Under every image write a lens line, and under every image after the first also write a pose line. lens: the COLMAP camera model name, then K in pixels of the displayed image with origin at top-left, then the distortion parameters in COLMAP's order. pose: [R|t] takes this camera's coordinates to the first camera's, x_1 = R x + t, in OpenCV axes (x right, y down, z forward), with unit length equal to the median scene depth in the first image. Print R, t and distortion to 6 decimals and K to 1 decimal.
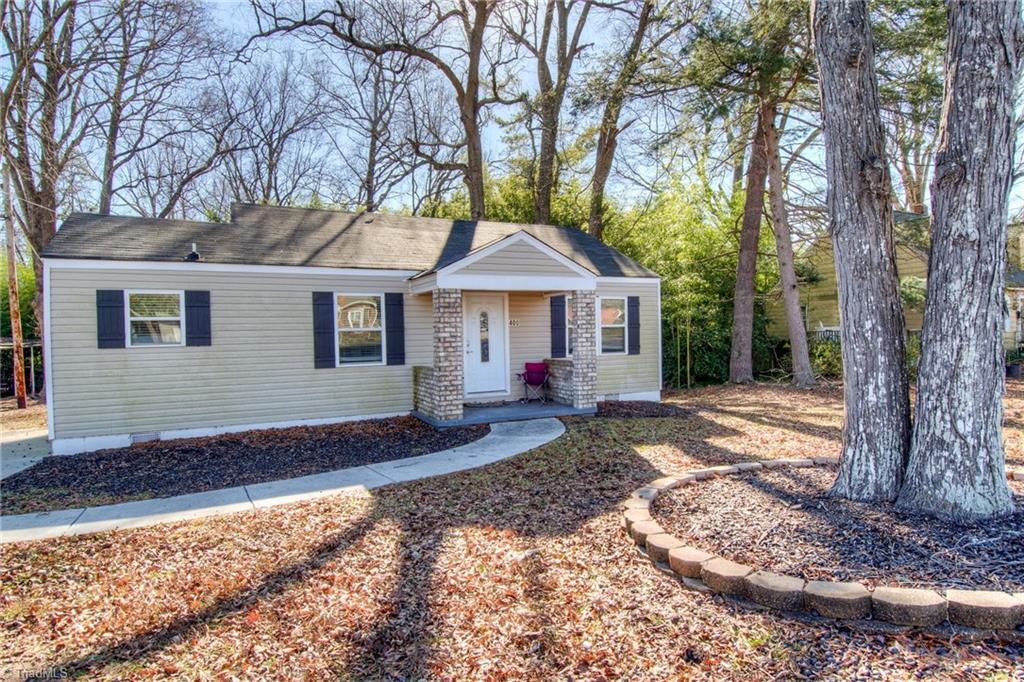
lens RADIAL K [[555.2, 0, 527.3], [0, 555.2, 342.8], [0, 0, 1]] dist [0.052356, -0.054492]
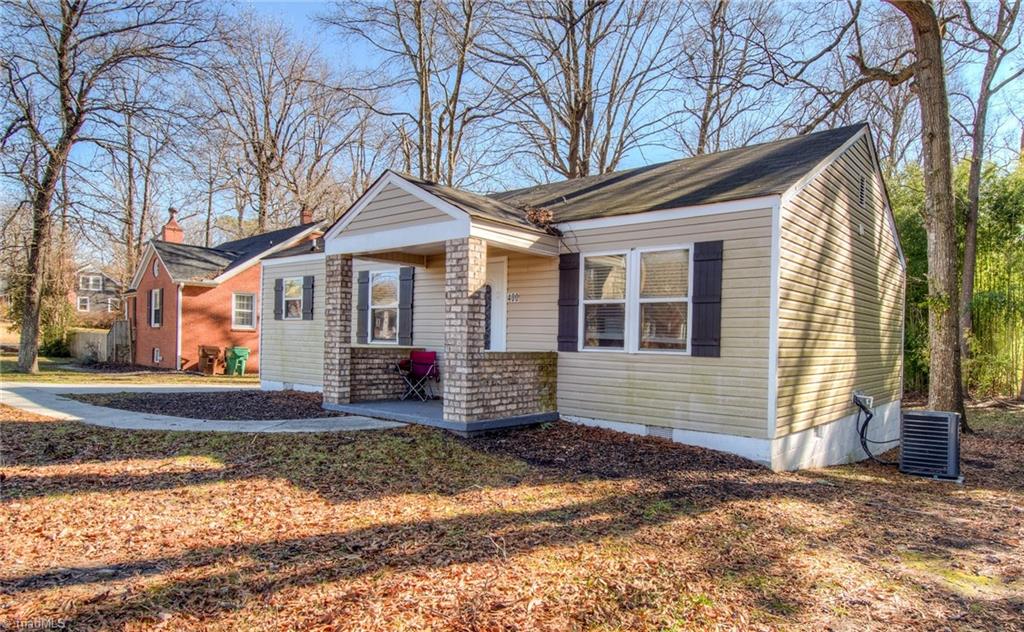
lens RADIAL K [[621.9, 0, 539.2], [0, 621.9, 339.3], [0, 0, 1]] dist [0.000879, 0.000253]
pose [[0.412590, 0.025399, -0.910563, 0.861462], [-0.052007, 0.998637, 0.004290, 0.014844], [0.909431, 0.045586, 0.413349, 0.842008]]
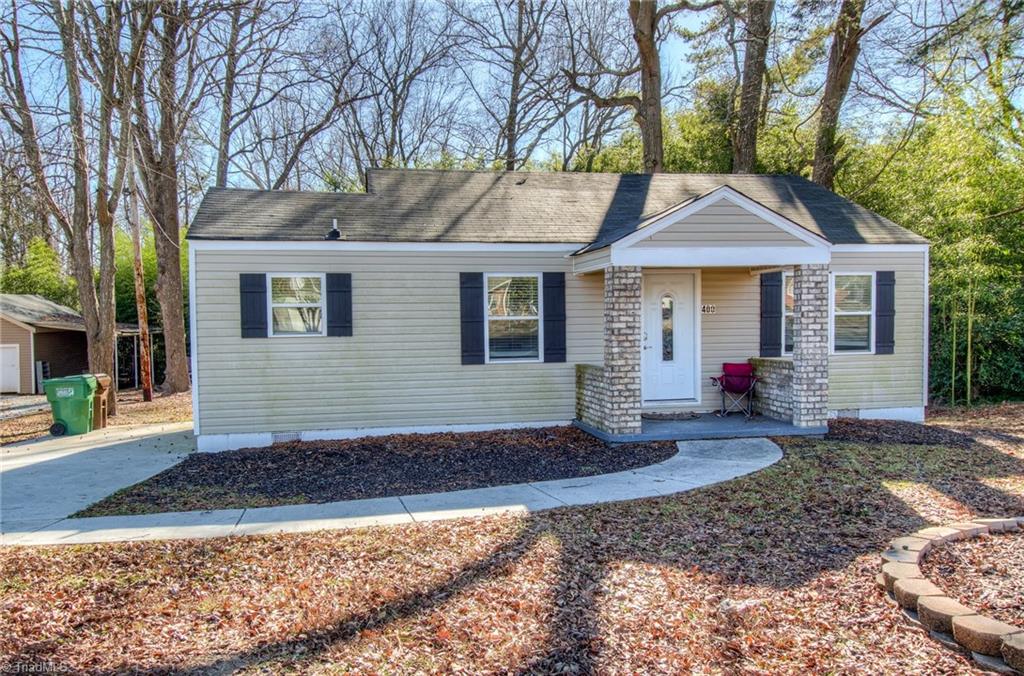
lens RADIAL K [[736.1, 0, 506.9], [0, 736.1, 352.1], [0, 0, 1]] dist [0.061794, -0.068057]
pose [[0.963801, 0.016286, -0.266123, -0.022837], [-0.009578, 0.999603, 0.026483, -0.002392], [0.266449, -0.022976, 0.963575, -0.043032]]
